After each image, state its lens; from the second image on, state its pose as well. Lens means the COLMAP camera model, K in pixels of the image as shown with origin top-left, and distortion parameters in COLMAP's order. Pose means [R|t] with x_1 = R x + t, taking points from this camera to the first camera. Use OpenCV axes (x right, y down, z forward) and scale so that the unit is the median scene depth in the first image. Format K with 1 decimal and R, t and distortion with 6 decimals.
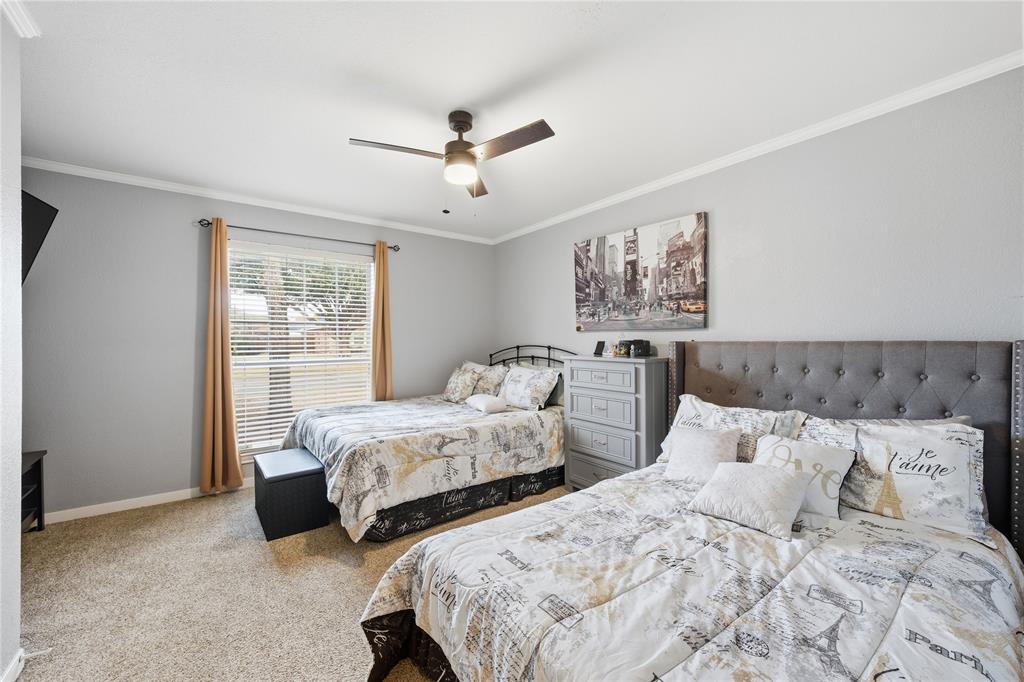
lens RADIAL K [[407.8, 0, 512.0], [0, 407.8, 341.0], [0, 0, 1]] dist [-0.002770, 0.000264]
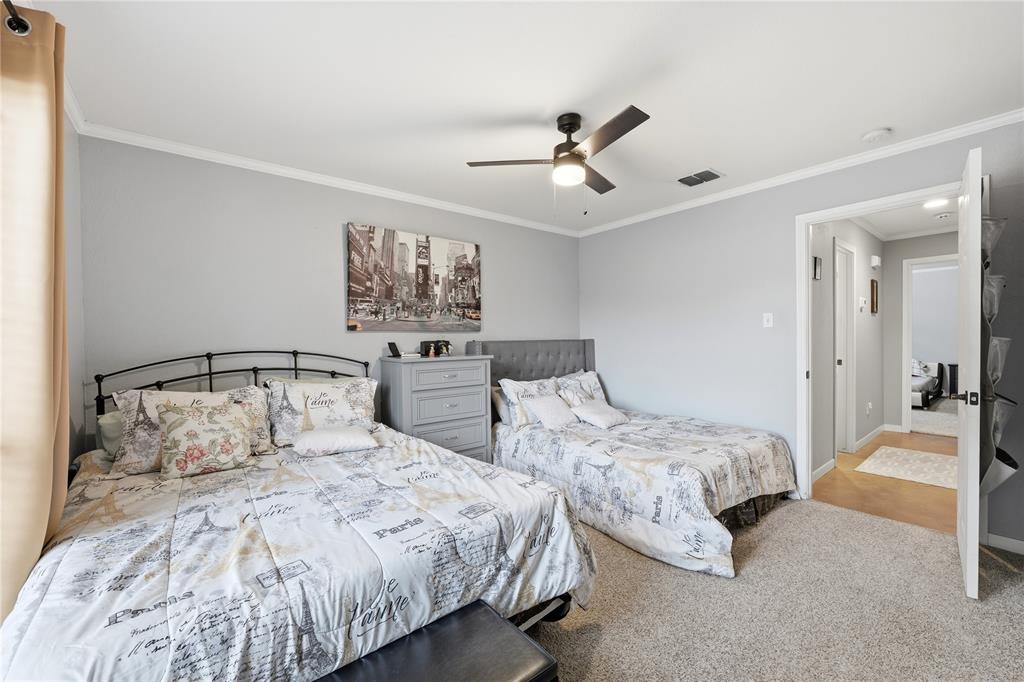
lens RADIAL K [[407.8, 0, 512.0], [0, 407.8, 341.0], [0, 0, 1]] dist [-0.002770, 0.000264]
pose [[-0.032279, -0.012663, 0.999399, -0.775083], [0.006776, 0.999894, 0.012888, -0.013732], [-0.999456, 0.007188, -0.032189, 0.815764]]
